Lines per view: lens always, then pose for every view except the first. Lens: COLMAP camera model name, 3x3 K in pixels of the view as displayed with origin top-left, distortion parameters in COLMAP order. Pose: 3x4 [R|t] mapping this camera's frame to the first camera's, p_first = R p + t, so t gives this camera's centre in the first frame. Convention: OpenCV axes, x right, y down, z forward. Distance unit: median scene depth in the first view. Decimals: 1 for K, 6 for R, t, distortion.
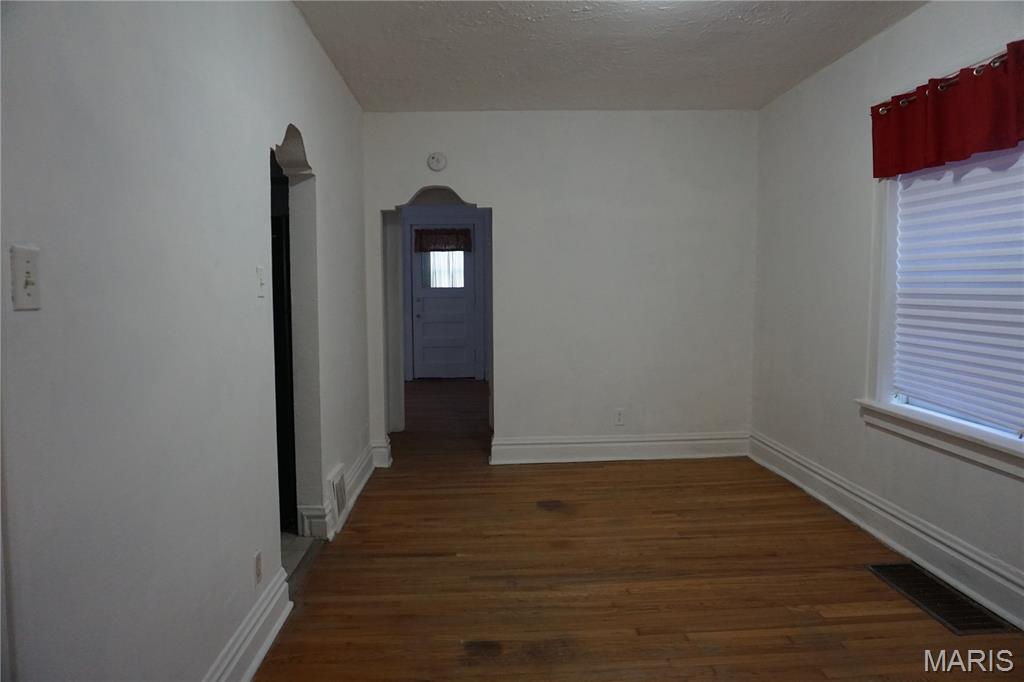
lens RADIAL K [[681.7, 0, 516.0], [0, 681.7, 337.2], [0, 0, 1]] dist [-0.053749, 0.035088]
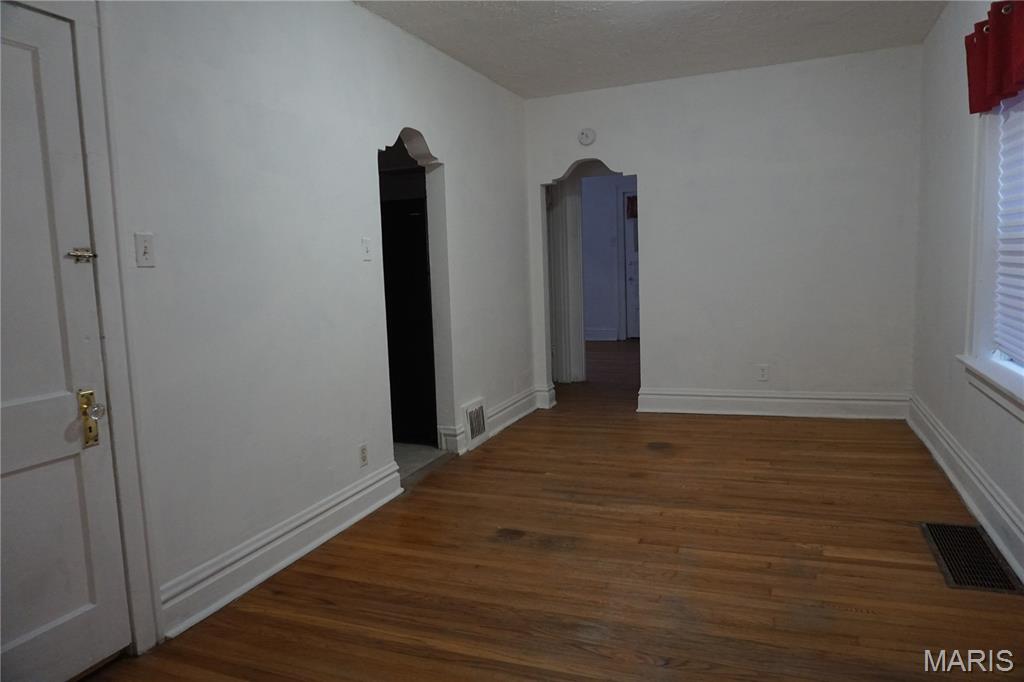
lens RADIAL K [[681.7, 0, 516.0], [0, 681.7, 337.2], [0, 0, 1]] dist [-0.053749, 0.035088]
pose [[0.910058, 0.018010, -0.414089, 0.341148], [0.001511, 0.998905, 0.046765, 0.023422], [0.414477, -0.043185, 0.909034, -0.097988]]
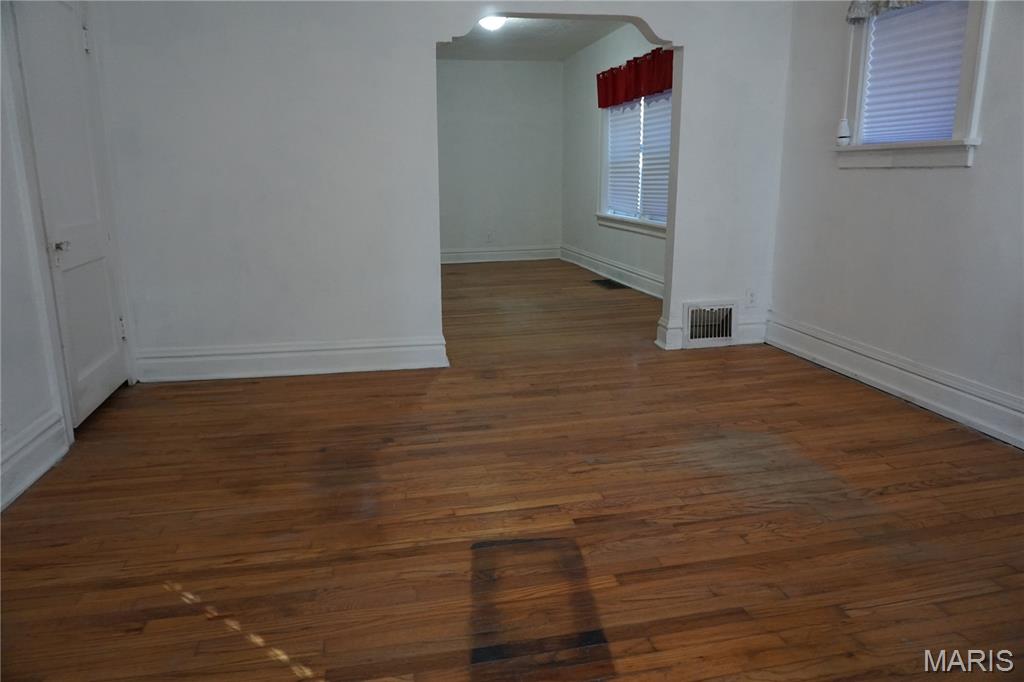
lens RADIAL K [[681.7, 0, 516.0], [0, 681.7, 337.2], [0, 0, 1]] dist [-0.053749, 0.035088]
pose [[0.986658, -0.036702, 0.158618, -0.105023], [0.013205, 0.989089, 0.146724, 0.167529], [-0.162272, -0.142672, 0.976377, -1.174250]]
